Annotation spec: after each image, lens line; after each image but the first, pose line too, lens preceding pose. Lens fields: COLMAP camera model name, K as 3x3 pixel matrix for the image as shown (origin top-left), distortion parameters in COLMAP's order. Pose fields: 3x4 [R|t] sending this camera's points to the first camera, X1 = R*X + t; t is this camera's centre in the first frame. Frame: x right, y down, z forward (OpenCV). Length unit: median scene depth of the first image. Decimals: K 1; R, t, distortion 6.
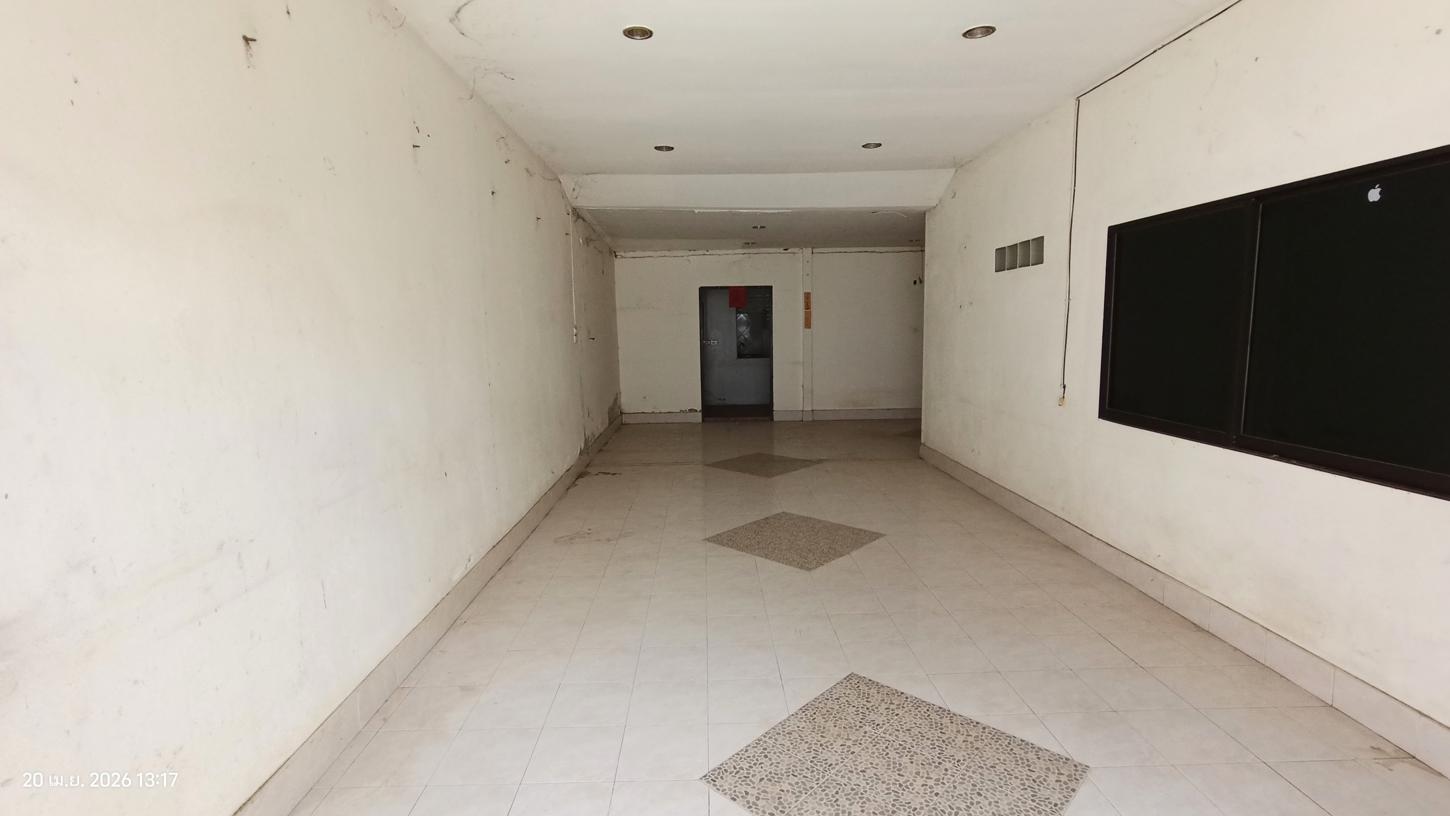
lens RADIAL K [[662.0, 0, 713.7], [0, 662.0, 415.3], [0, 0, 1]] dist [-0.035467, 0.019625]
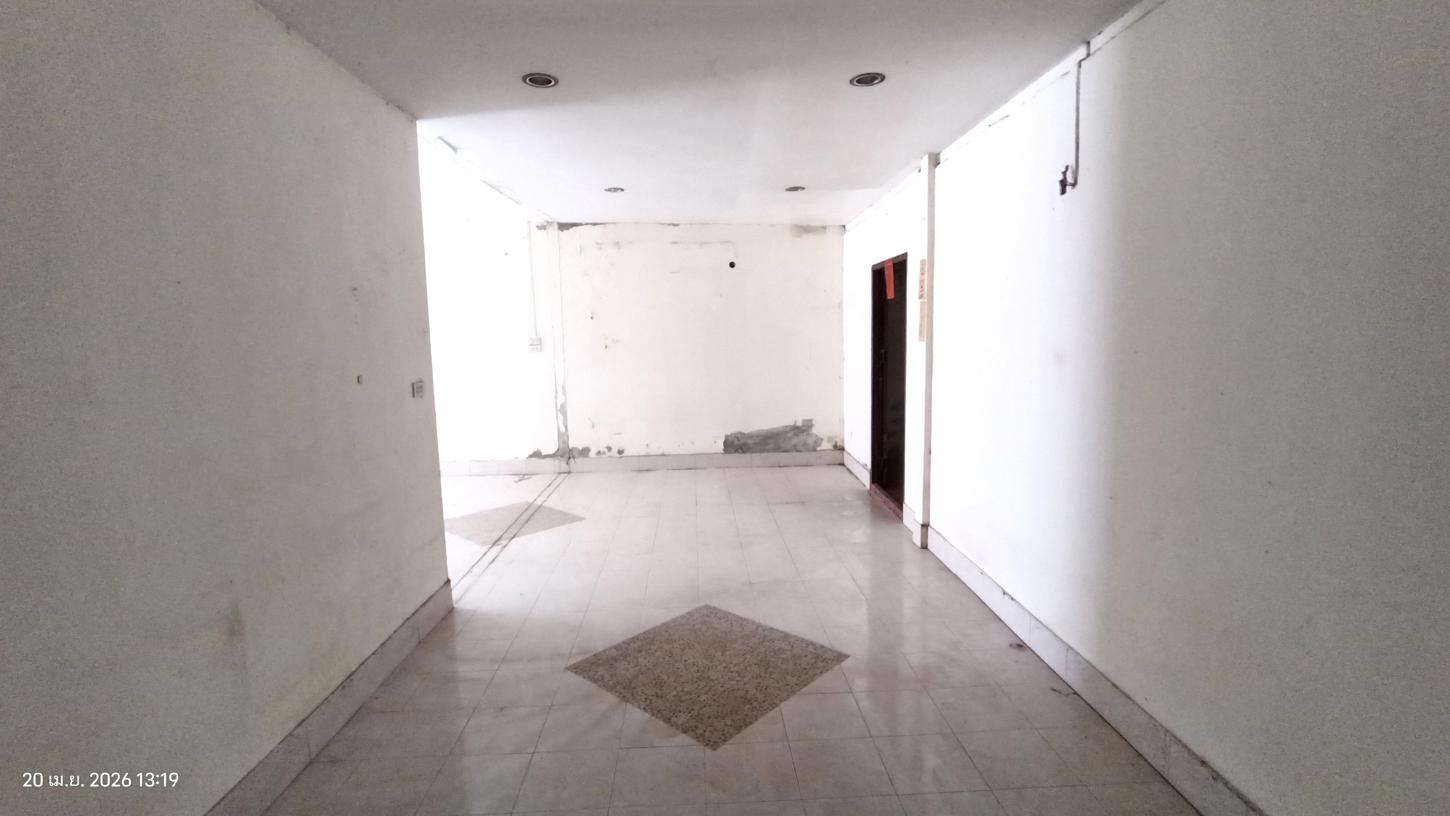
lens RADIAL K [[662.0, 0, 713.7], [0, 662.0, 415.3], [0, 0, 1]] dist [-0.035467, 0.019625]
pose [[0.005962, 0.139747, -0.990169, 0.601484], [-0.106898, 0.984602, 0.138318, -0.131012], [0.994252, 0.105023, 0.020808, 0.890278]]
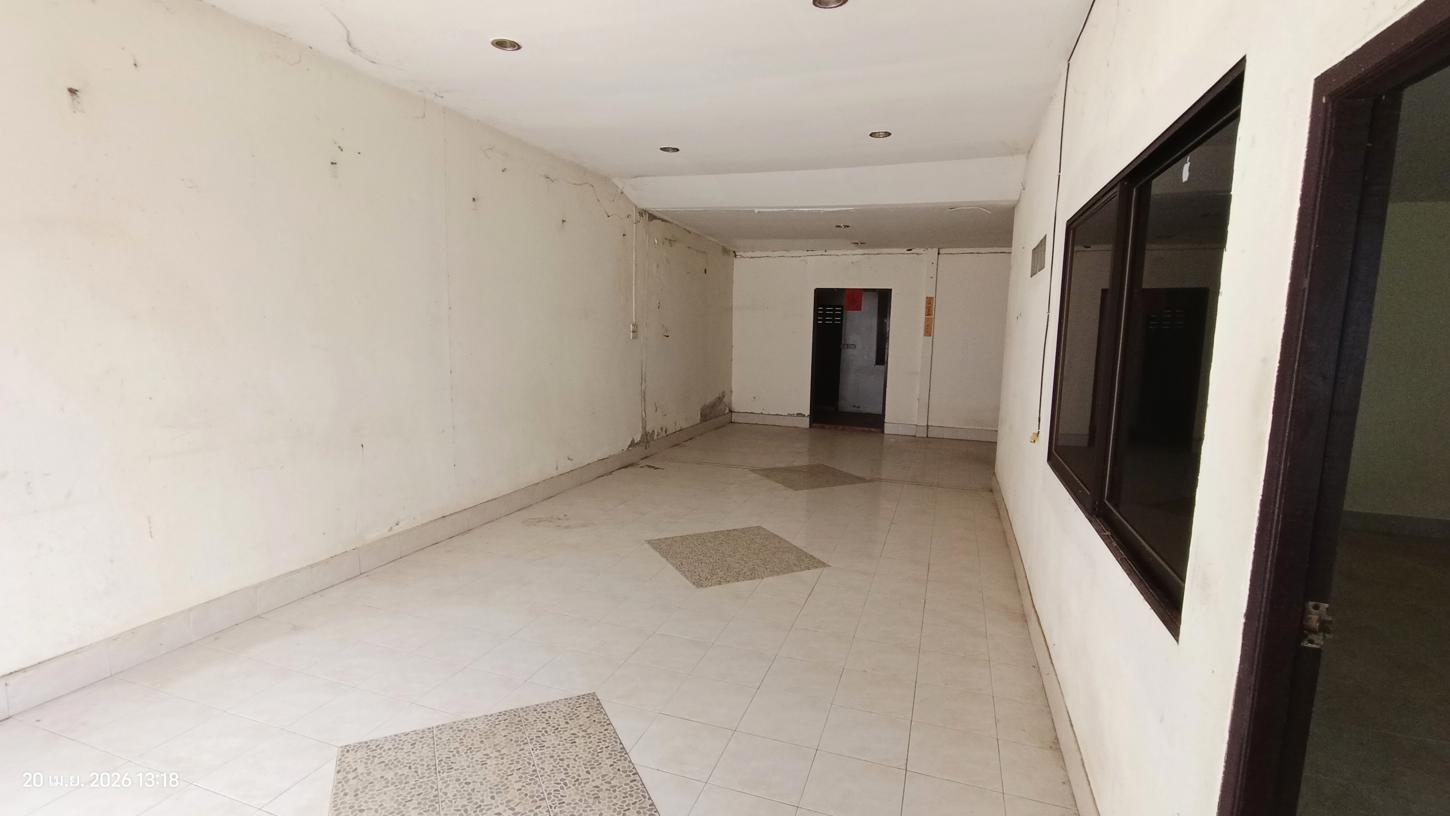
lens RADIAL K [[662.0, 0, 713.7], [0, 662.0, 415.3], [0, 0, 1]] dist [-0.035467, 0.019625]
pose [[0.935765, 0.086064, -0.341962, 0.193105], [-0.085703, 0.996189, 0.016195, -0.012193], [0.342052, 0.014152, 0.939574, 0.044096]]
